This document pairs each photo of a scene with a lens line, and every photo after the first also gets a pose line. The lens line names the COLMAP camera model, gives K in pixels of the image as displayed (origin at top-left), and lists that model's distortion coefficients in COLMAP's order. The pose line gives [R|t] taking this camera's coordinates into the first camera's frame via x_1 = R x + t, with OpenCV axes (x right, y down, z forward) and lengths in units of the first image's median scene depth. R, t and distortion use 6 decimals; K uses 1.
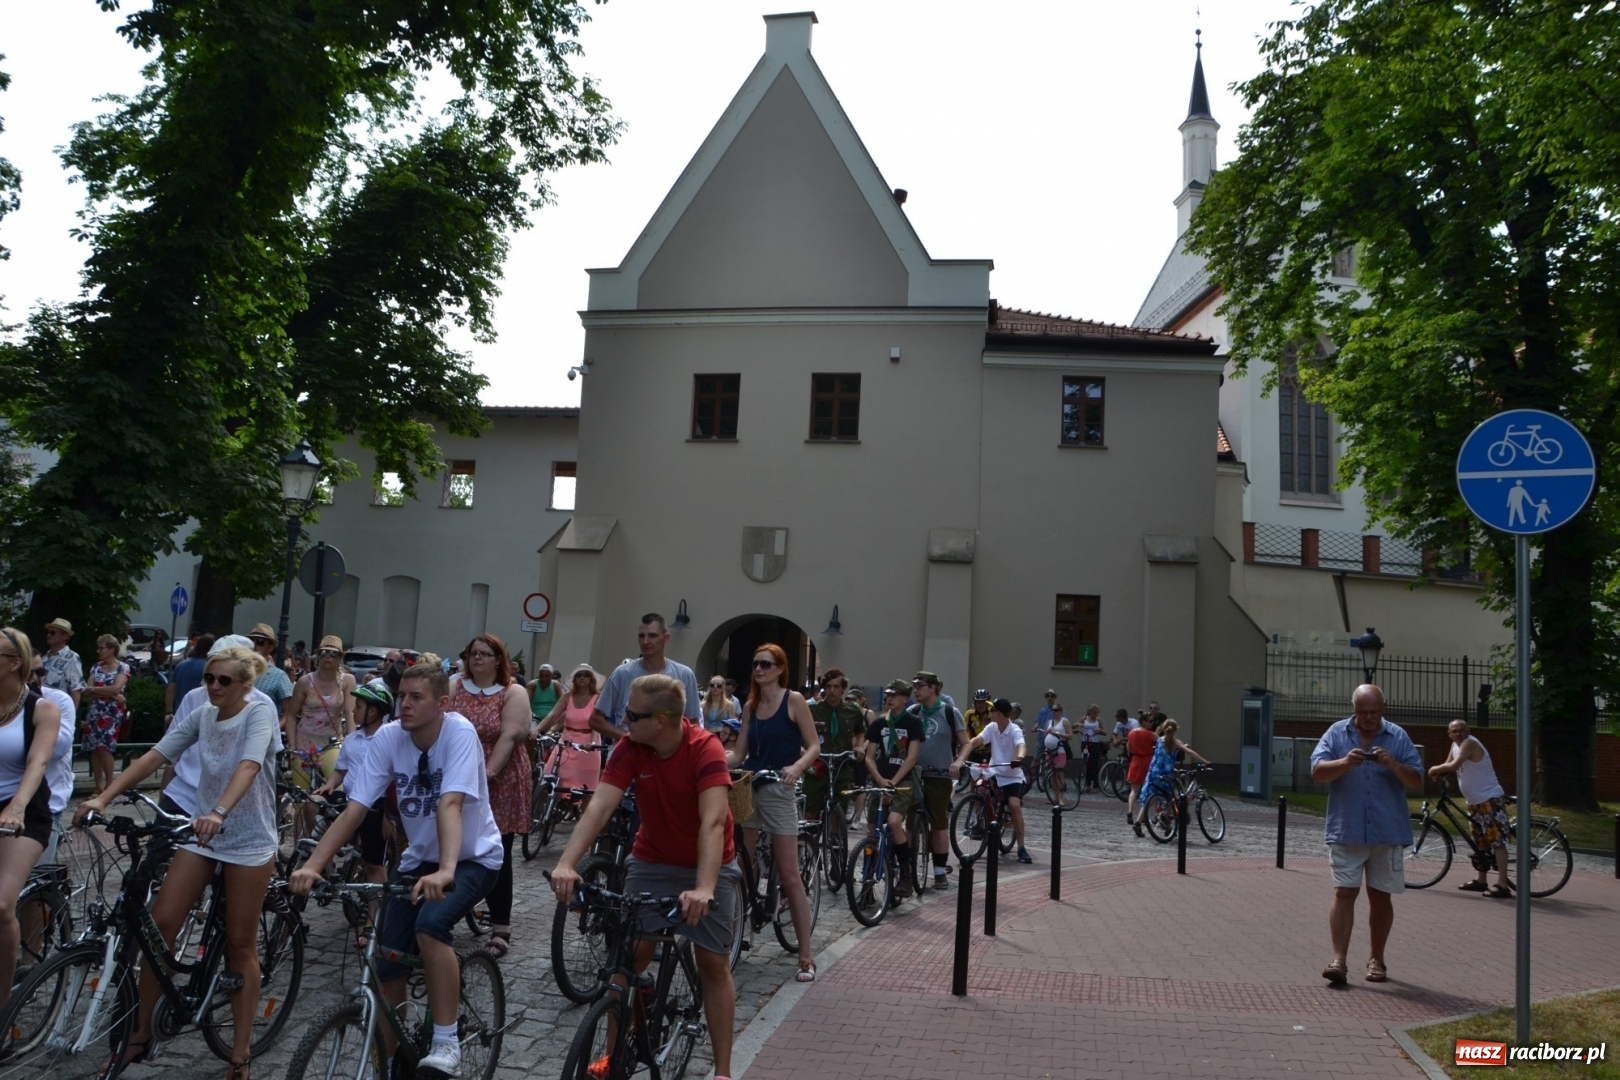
lens RADIAL K [[1332.3, 0, 804.0], [0, 1332.3, 566.0], [0, 0, 1]] dist [-0.076711, -0.002787]
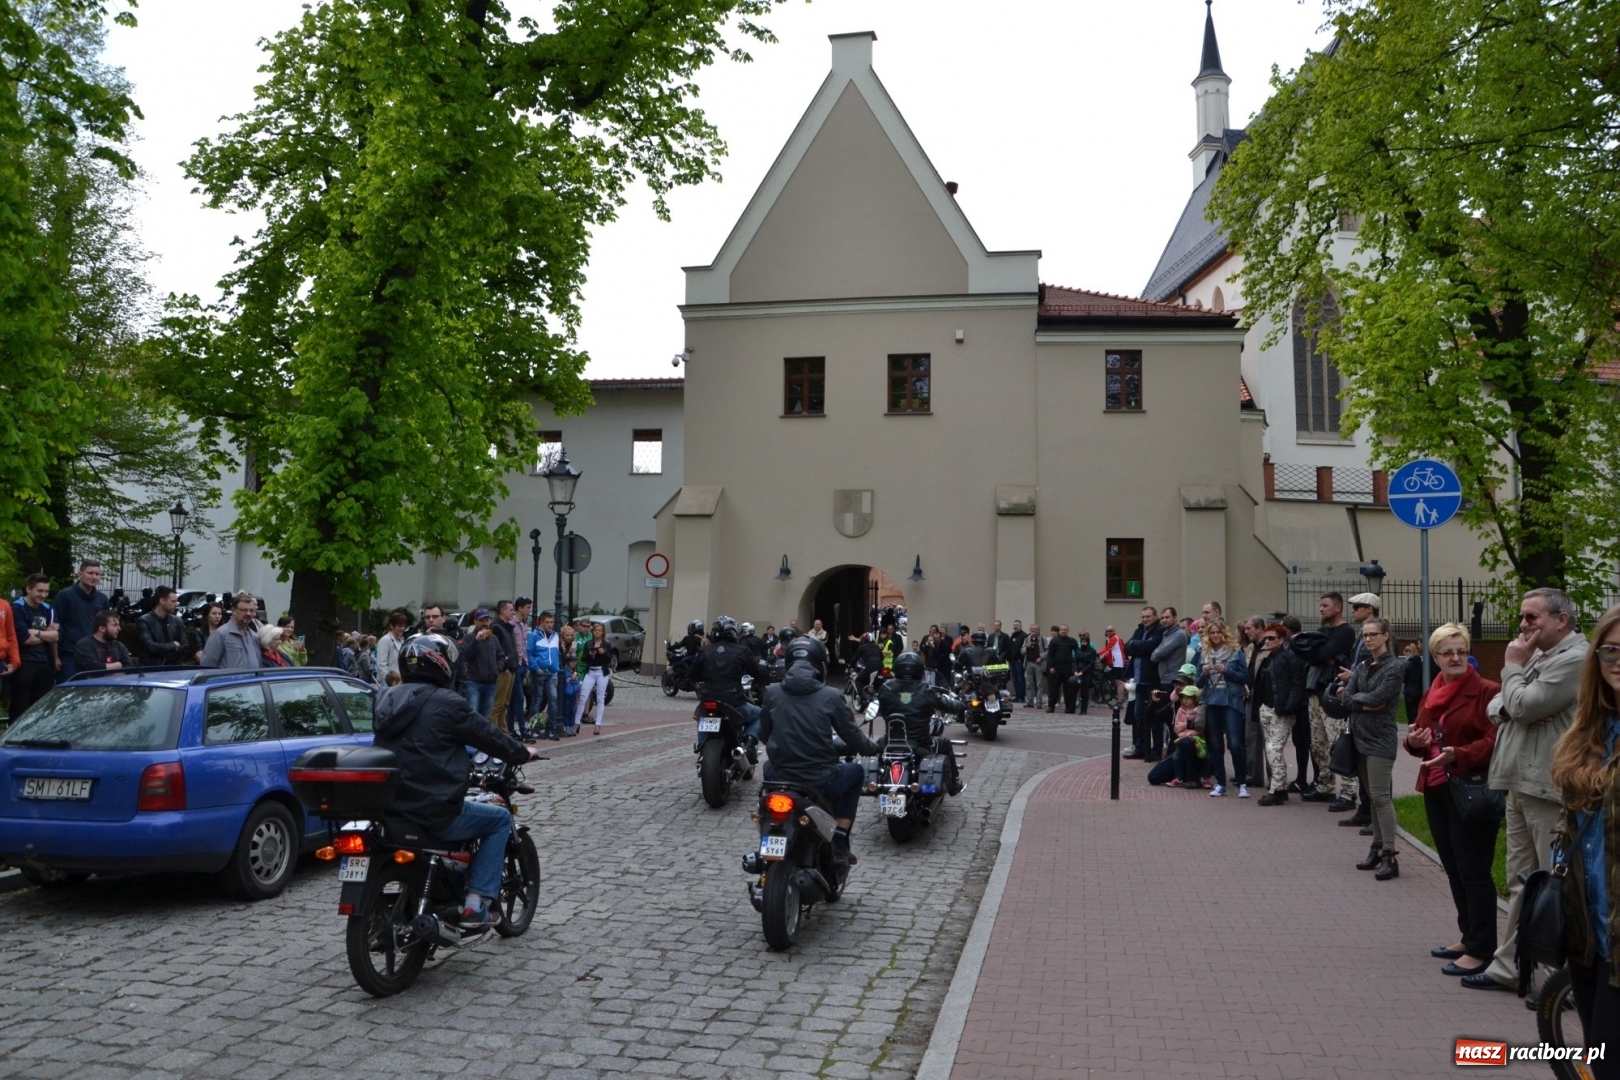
lens RADIAL K [[1391.6, 0, 810.0], [0, 1391.6, 540.0], [0, 0, 1]] dist [-0.070068, 0.005128]
pose [[0.999301, -0.037254, 0.003197, -0.067828], [0.037142, 0.998867, 0.029751, -0.021388], [-0.004301, -0.029611, 0.999552, -0.199407]]
